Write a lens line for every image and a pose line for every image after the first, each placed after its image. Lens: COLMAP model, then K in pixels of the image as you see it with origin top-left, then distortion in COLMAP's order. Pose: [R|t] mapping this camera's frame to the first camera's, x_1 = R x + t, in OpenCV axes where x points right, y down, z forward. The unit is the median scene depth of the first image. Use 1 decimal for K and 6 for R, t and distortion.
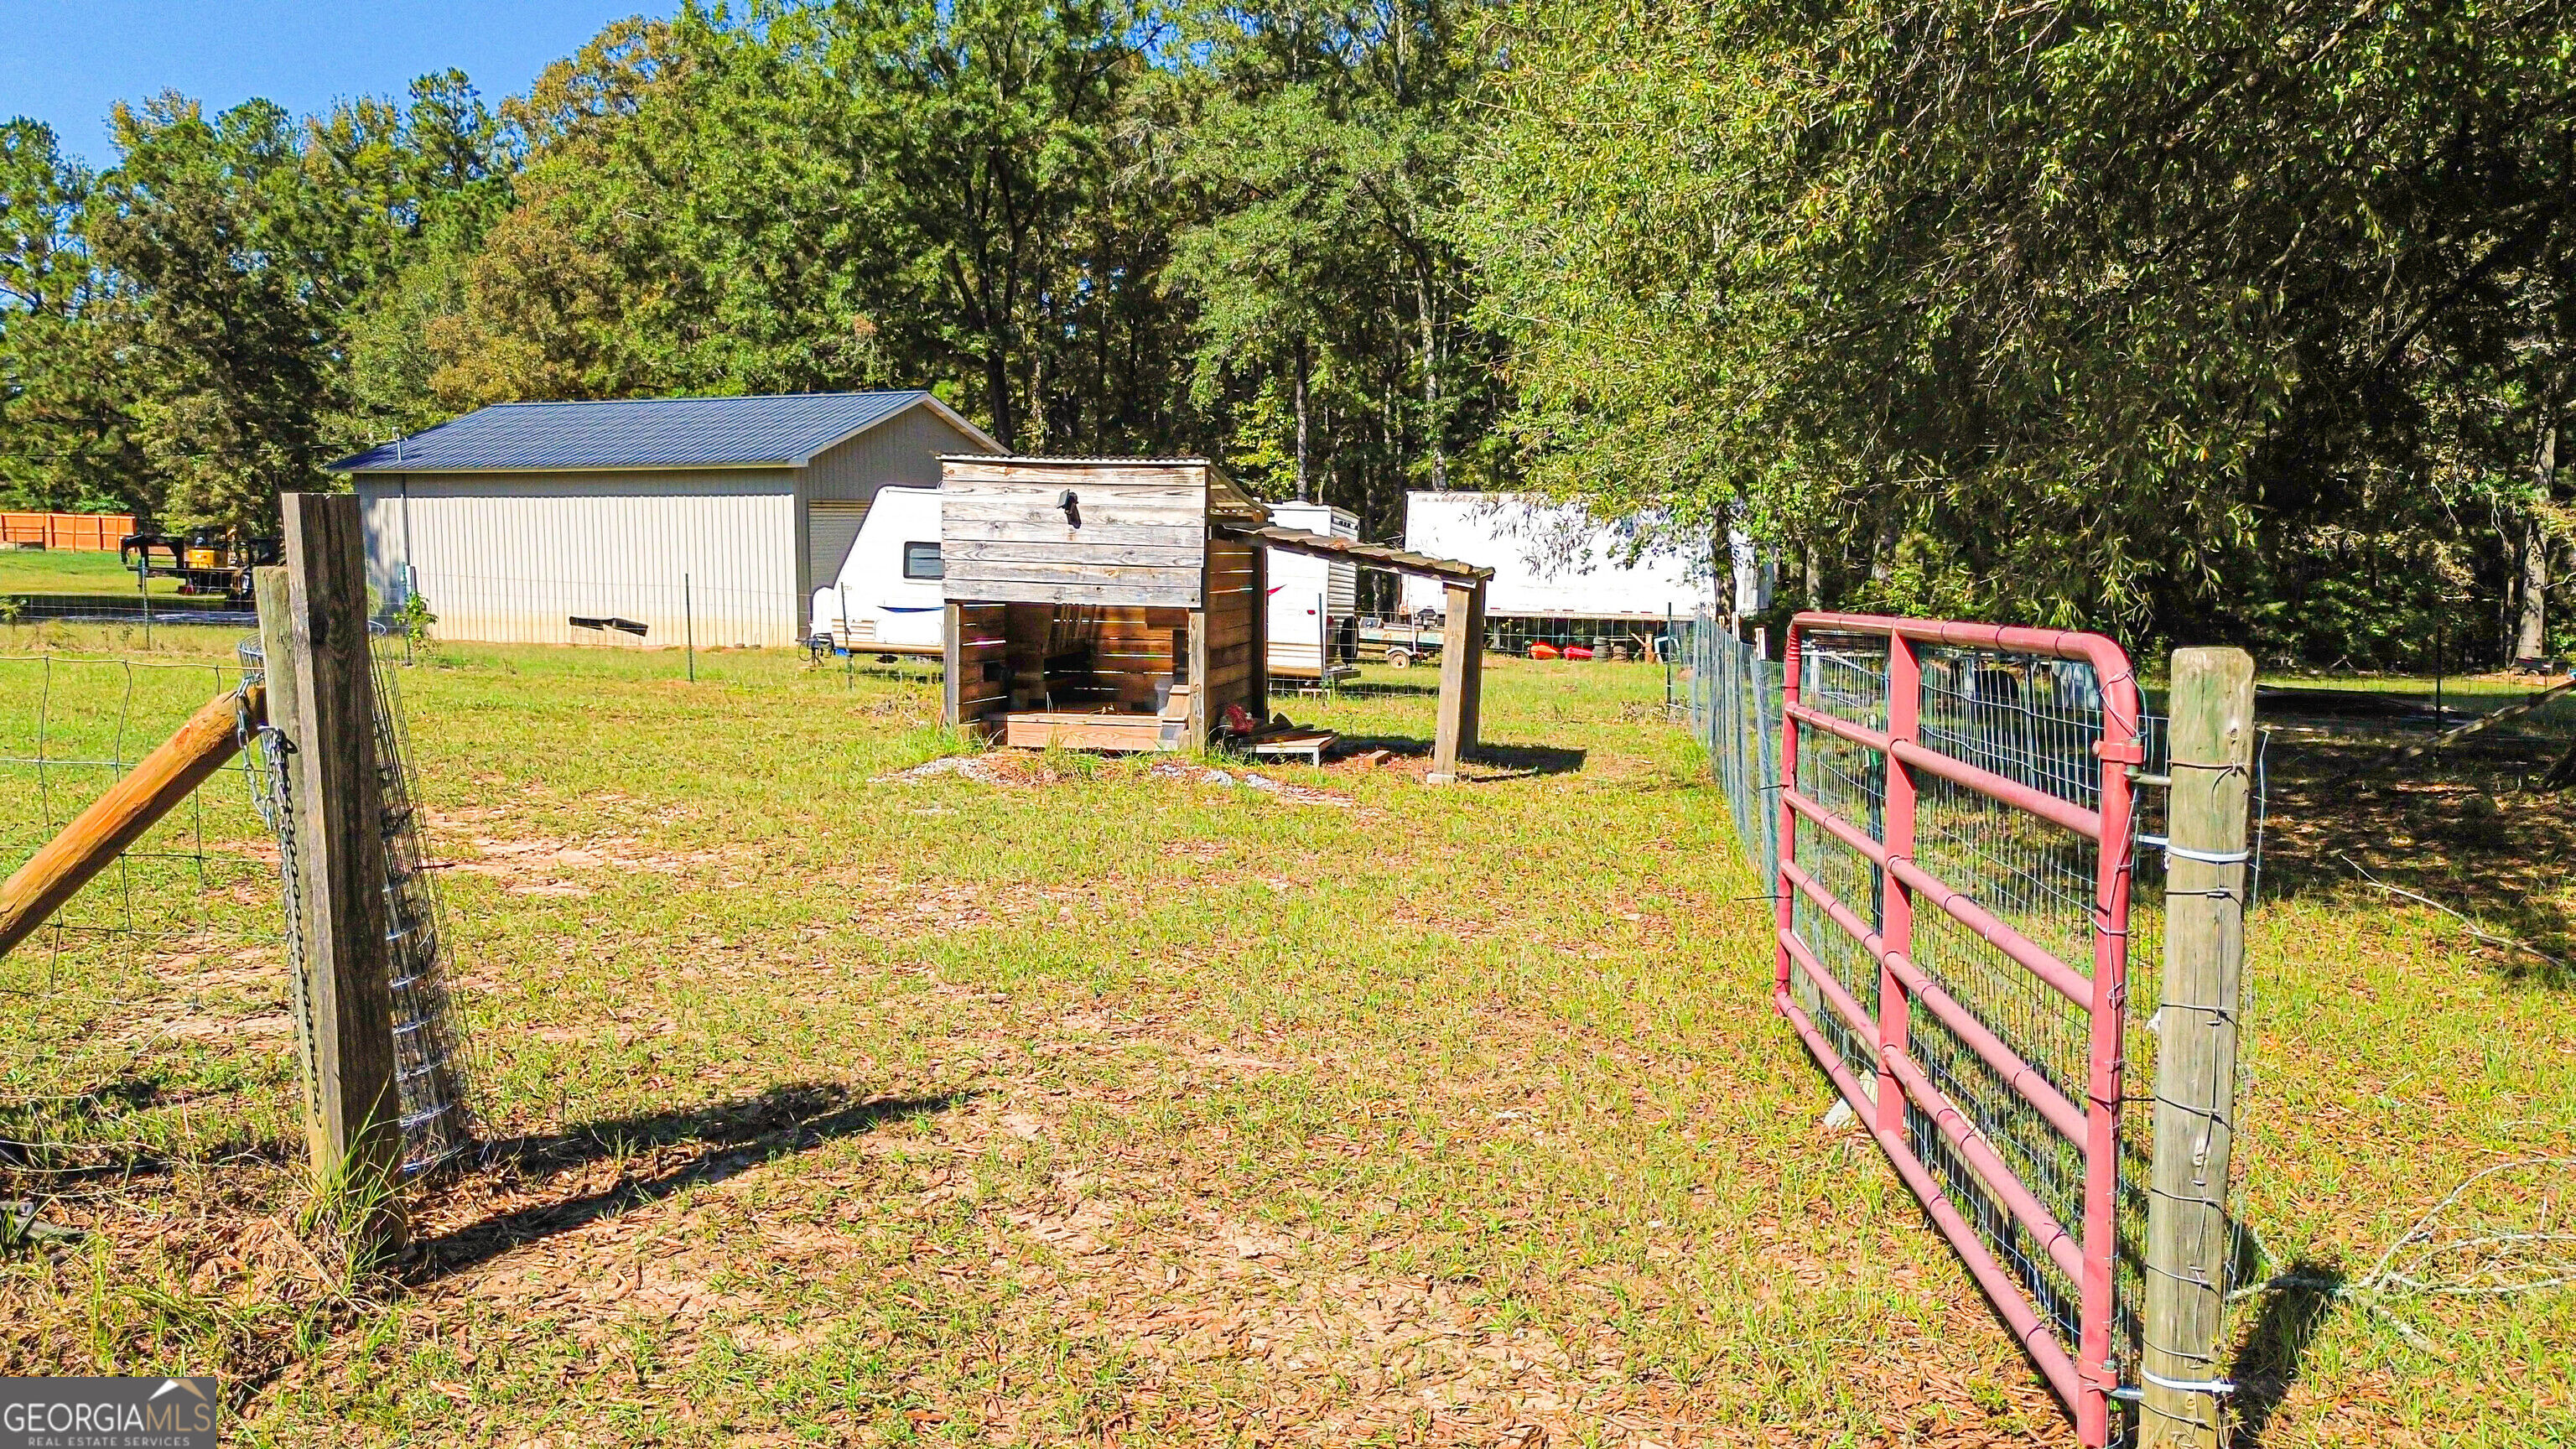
lens RADIAL K [[1837.1, 0, 1285.7], [0, 1837.1, 739.4], [0, 0, 1]] dist [0.055519, -0.054624]
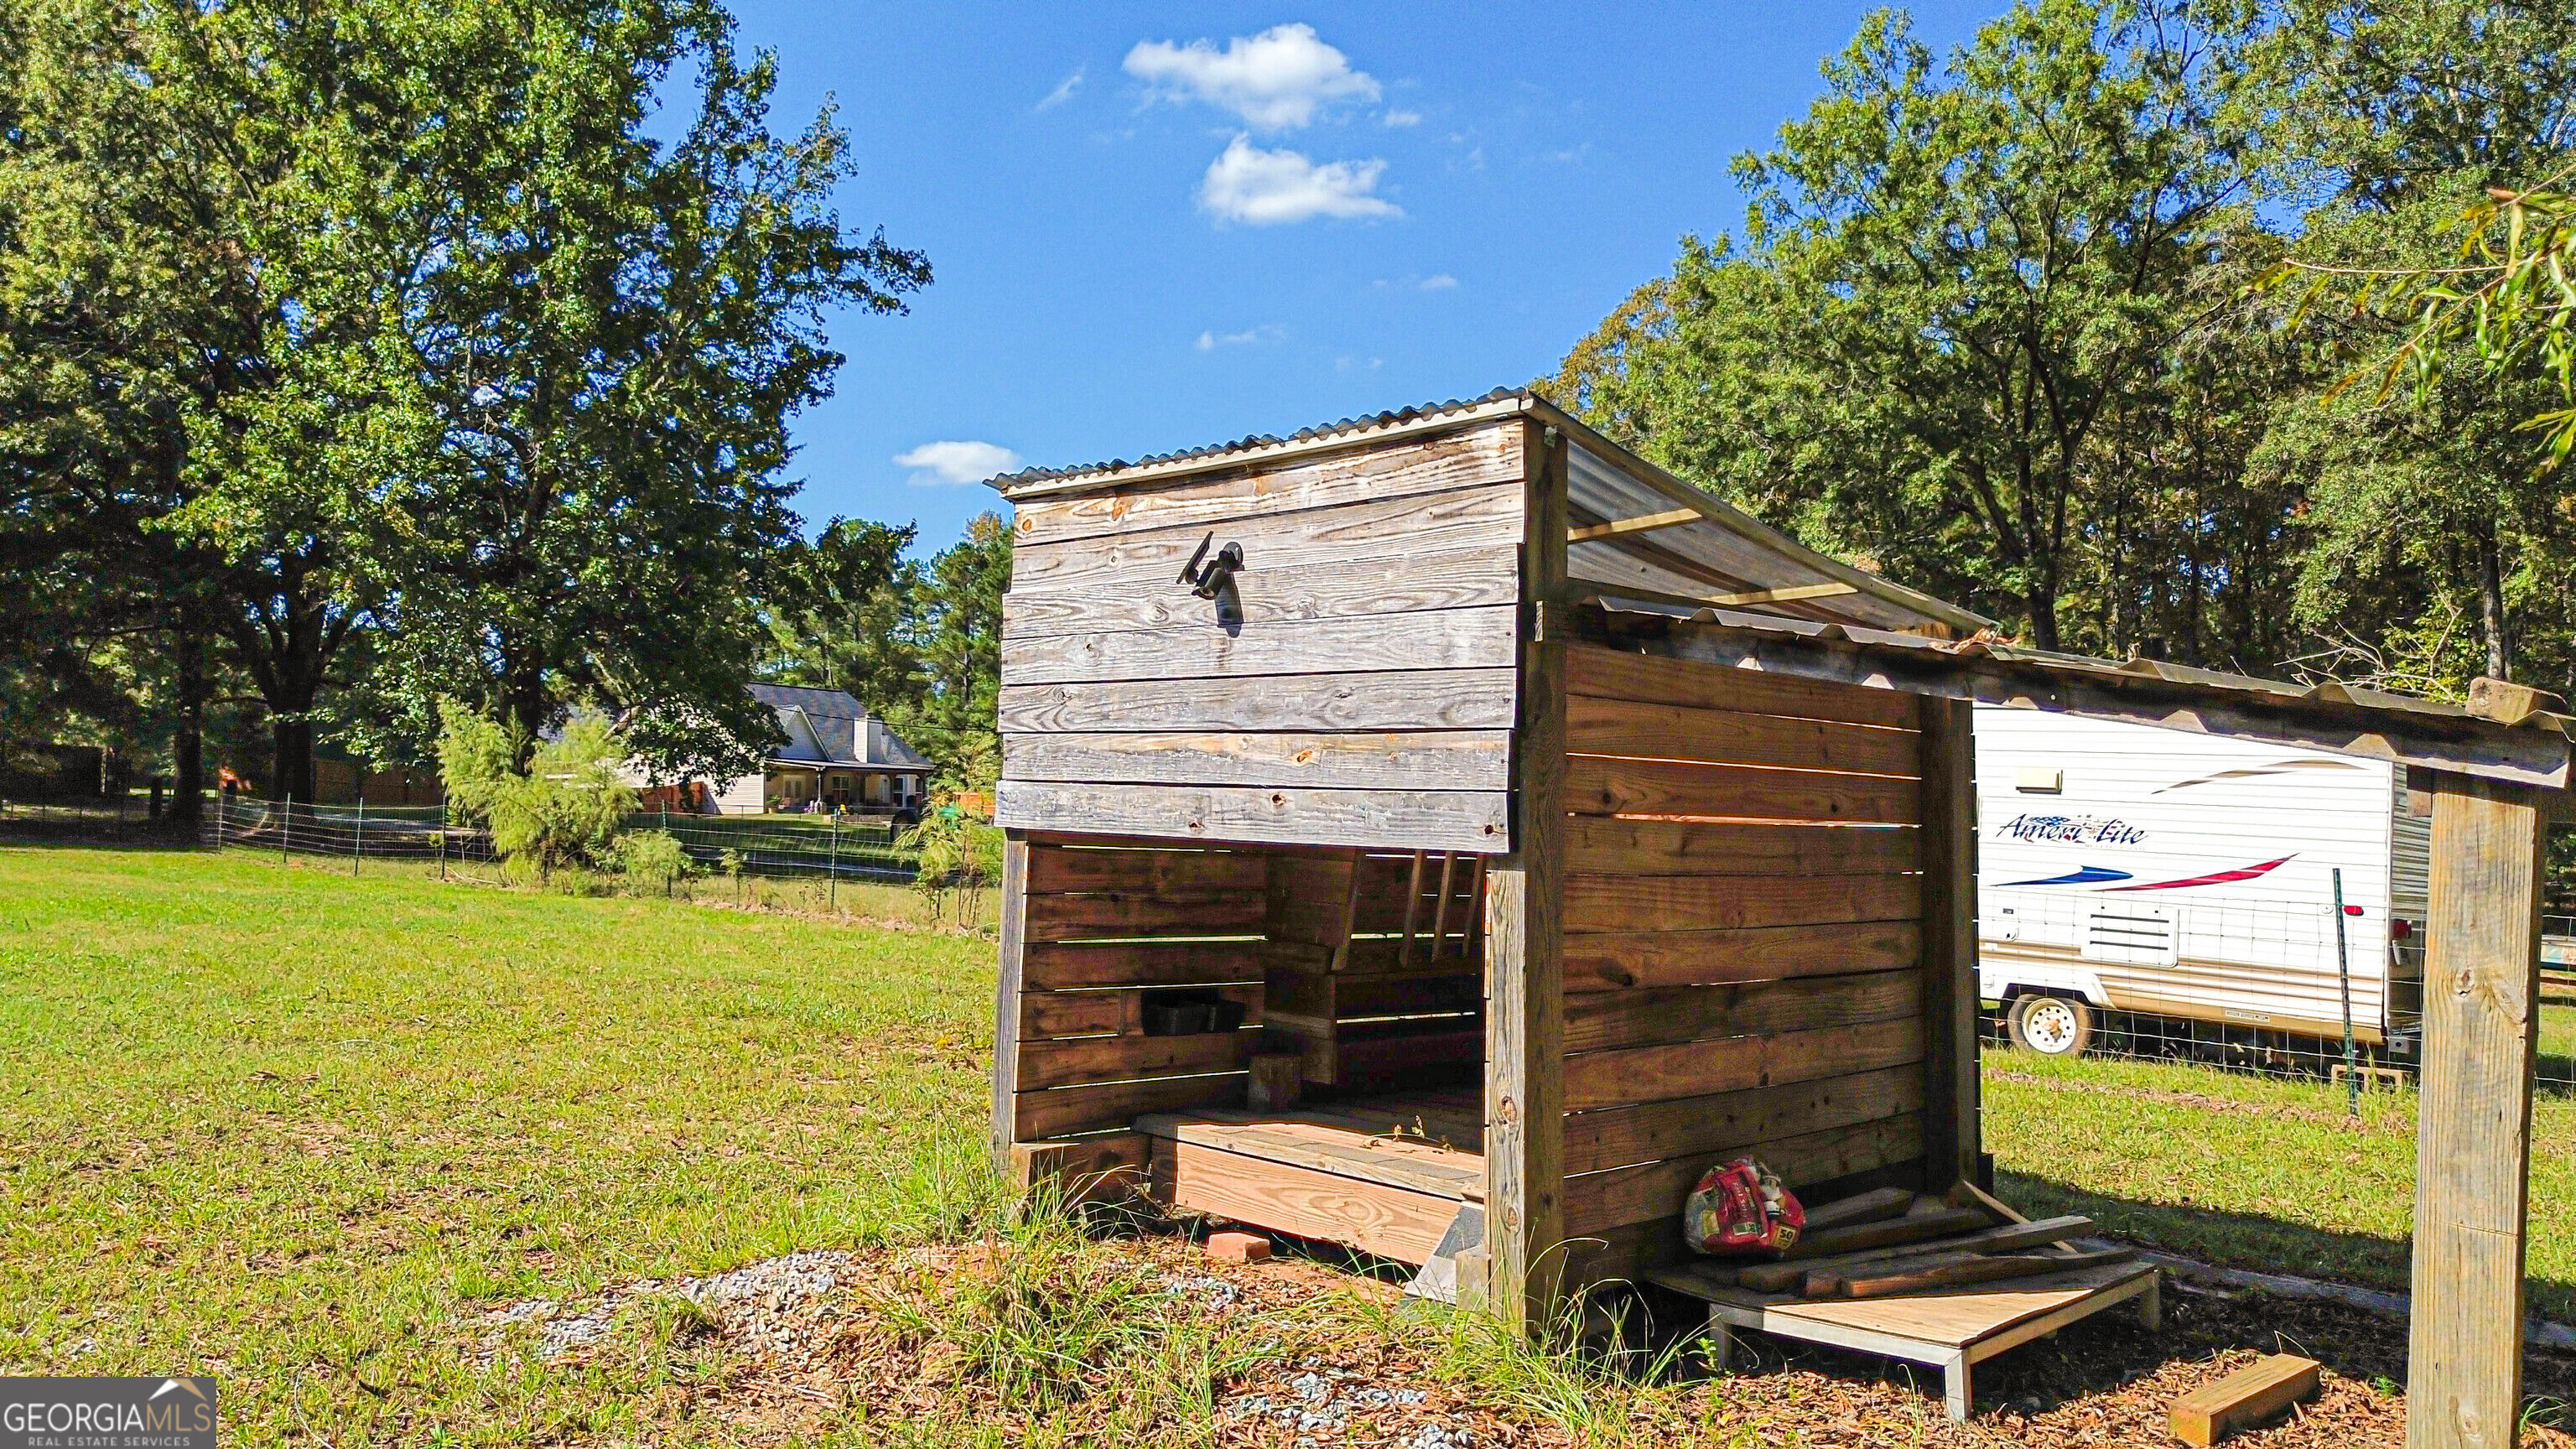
lens RADIAL K [[1837.1, 0, 1287.4], [0, 1837.1, 719.3], [0, 0, 1]] dist [0.055519, -0.054624]
pose [[0.827668, -0.029801, -0.560426, 0.027343], [-0.065617, 0.986602, -0.149370, -0.012118], [0.557369, 0.160402, 0.814623, 0.194288]]
